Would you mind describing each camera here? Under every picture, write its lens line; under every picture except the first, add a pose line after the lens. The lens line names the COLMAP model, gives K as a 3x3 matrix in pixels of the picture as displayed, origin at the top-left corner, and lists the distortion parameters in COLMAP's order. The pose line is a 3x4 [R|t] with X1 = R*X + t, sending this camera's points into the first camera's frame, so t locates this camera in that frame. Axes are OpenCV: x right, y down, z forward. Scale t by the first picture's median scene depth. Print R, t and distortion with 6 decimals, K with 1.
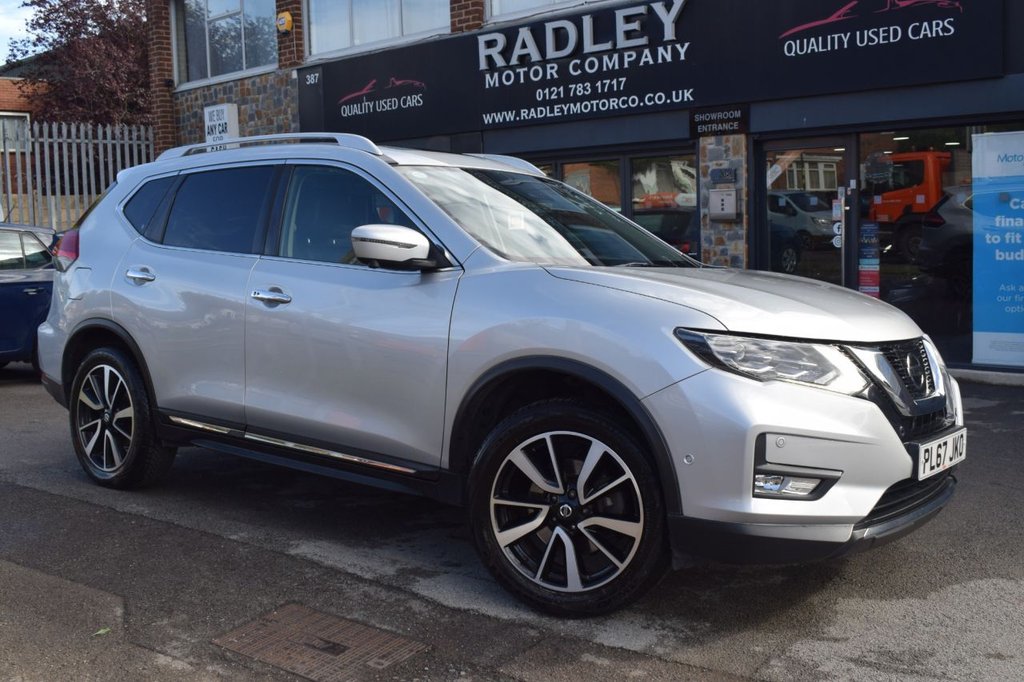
lens RADIAL K [[1052.8, 0, 508.3], [0, 1052.8, 341.2], [0, 0, 1]] dist [-0.073737, 0.008220]
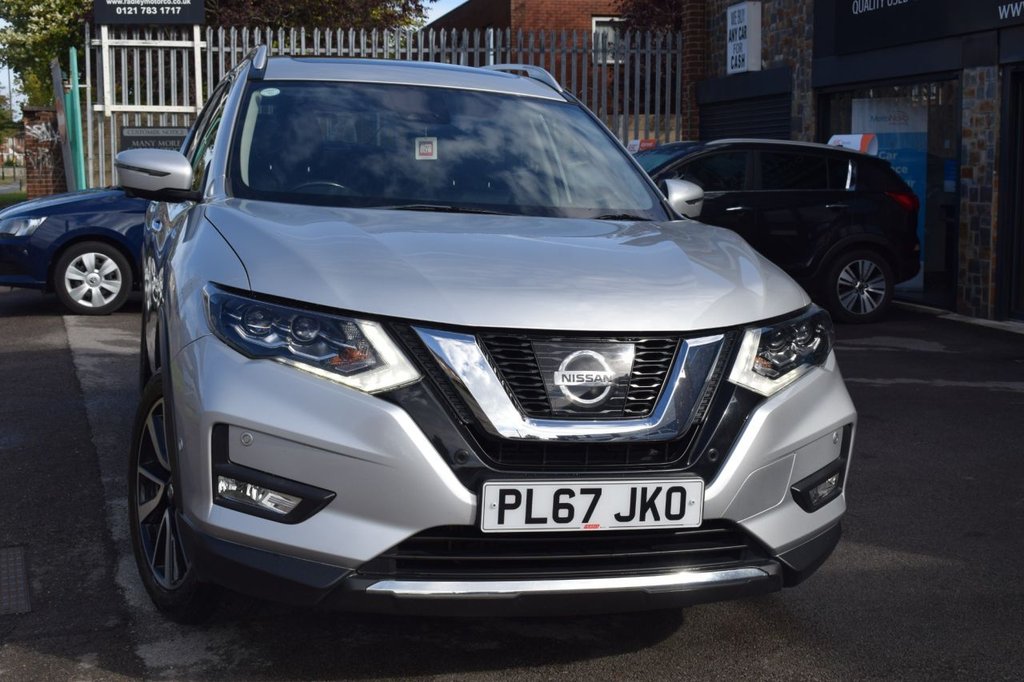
lens RADIAL K [[1324.1, 0, 516.3], [0, 1324.1, 340.9], [0, 0, 1]] dist [-0.037041, -0.011337]
pose [[0.821643, 0.101434, -0.560904, 0.183881], [-0.085561, 0.994837, 0.054573, -0.008404], [0.563544, 0.003152, 0.826080, 0.063133]]
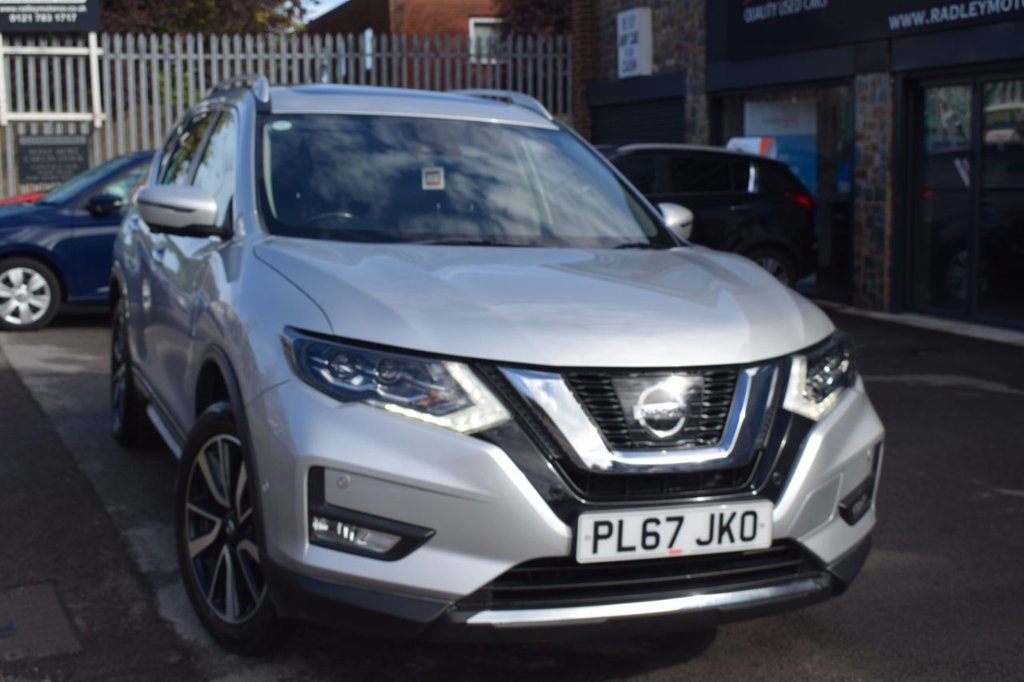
lens RADIAL K [[1300.5, 0, 512.0], [0, 1300.5, 340.5], [0, 0, 1]] dist [-0.044304, -0.009352]
pose [[0.875363, 0.083874, -0.476134, 0.159284], [-0.066102, 0.996351, 0.053988, -0.013316], [0.478925, -0.015786, 0.877714, 0.042316]]
